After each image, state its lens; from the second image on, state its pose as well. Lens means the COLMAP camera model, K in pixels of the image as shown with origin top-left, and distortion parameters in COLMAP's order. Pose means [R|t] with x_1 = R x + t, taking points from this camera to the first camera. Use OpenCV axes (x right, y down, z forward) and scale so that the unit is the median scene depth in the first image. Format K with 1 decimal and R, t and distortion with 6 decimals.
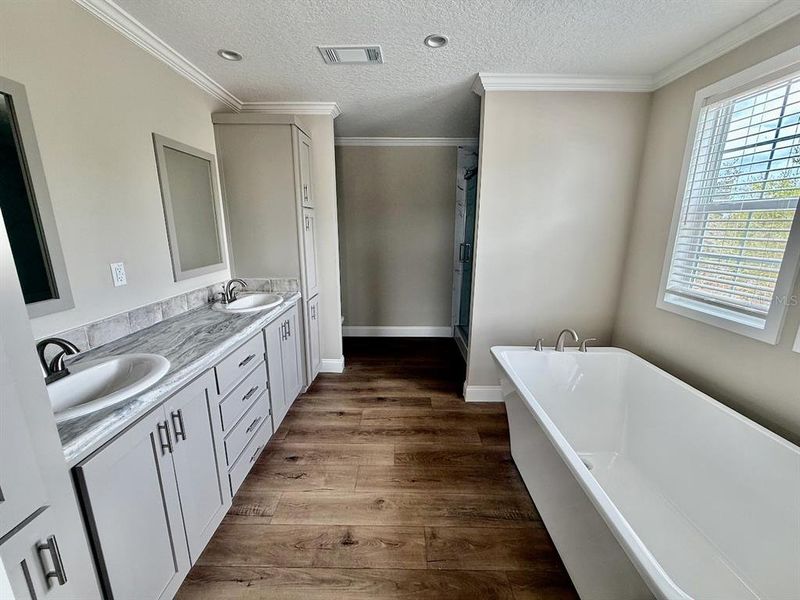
lens RADIAL K [[319.2, 0, 398.8], [0, 319.2, 297.7], [0, 0, 1]] dist [-0.002017, 0.000795]
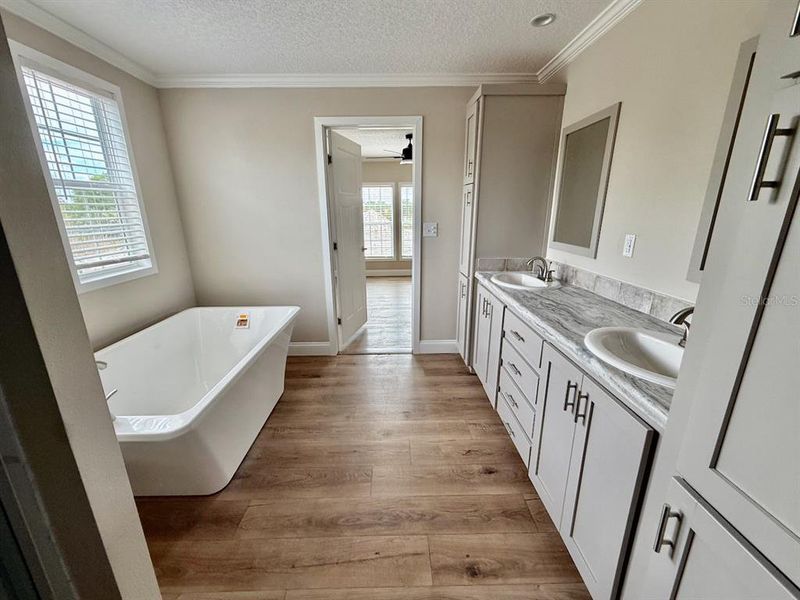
lens RADIAL K [[329.3, 0, 397.9], [0, 329.3, 299.0], [0, 0, 1]] dist [0.000561, -0.000506]
pose [[-0.999689, 0.007842, -0.023677, -0.064929], [-0.004134, 0.884074, 0.467329, -0.323977], [0.024597, 0.467282, -0.883766, 1.549245]]
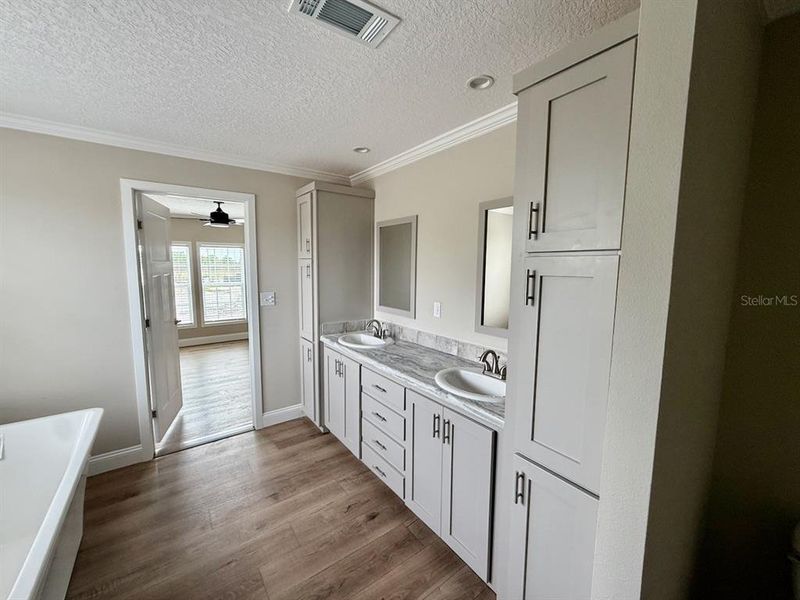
lens RADIAL K [[319.2, 0, 404.7], [0, 319.2, 300.7], [0, 0, 1]] dist [-0.002017, 0.000795]
pose [[-0.790608, 0.050659, -0.610223, 0.146093], [-0.149087, 0.950656, 0.272079, -0.392852], [0.593896, 0.306084, -0.744044, 1.562219]]
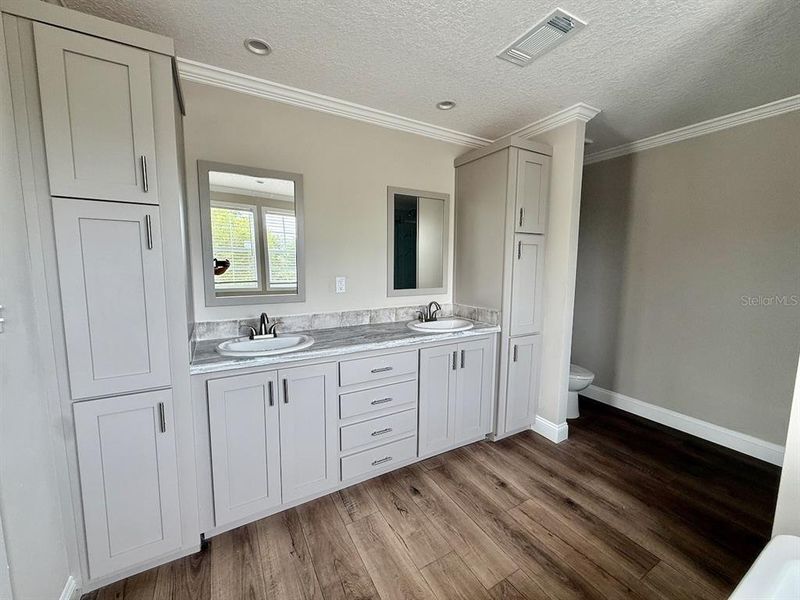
lens RADIAL K [[319.2, 0, 399.7], [0, 319.2, 298.3], [0, 0, 1]] dist [-0.002017, 0.000795]
pose [[0.503625, 0.094296, -0.858761, 0.402214], [-0.193845, 0.981014, -0.005961, -0.044212], [0.841894, 0.169469, 0.512342, 0.371514]]
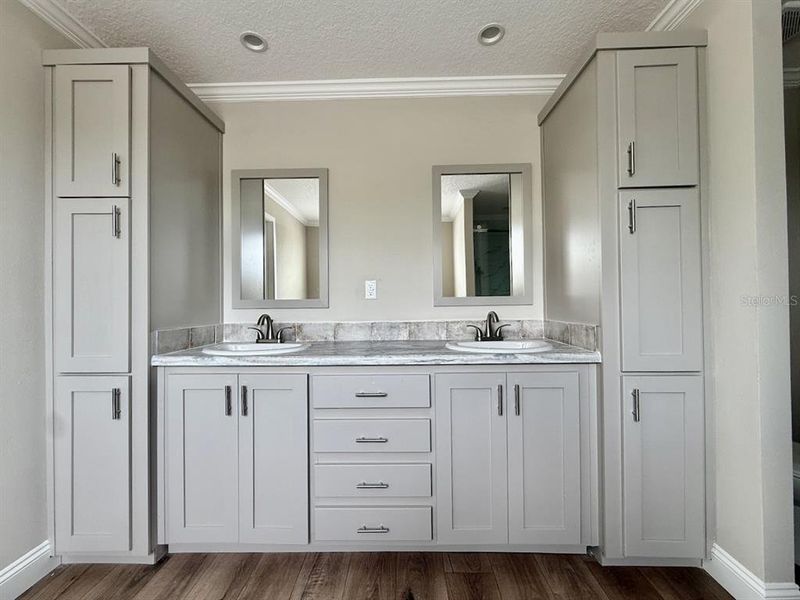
lens RADIAL K [[329.3, 0, 399.7], [0, 329.3, 298.5], [0, 0, 1]] dist [0.000561, -0.000506]
pose [[-0.009900, -0.012484, -0.999873, 0.292612], [-0.207138, 0.978259, -0.010163, -0.038936], [0.978262, 0.207012, -0.012271, 0.863679]]
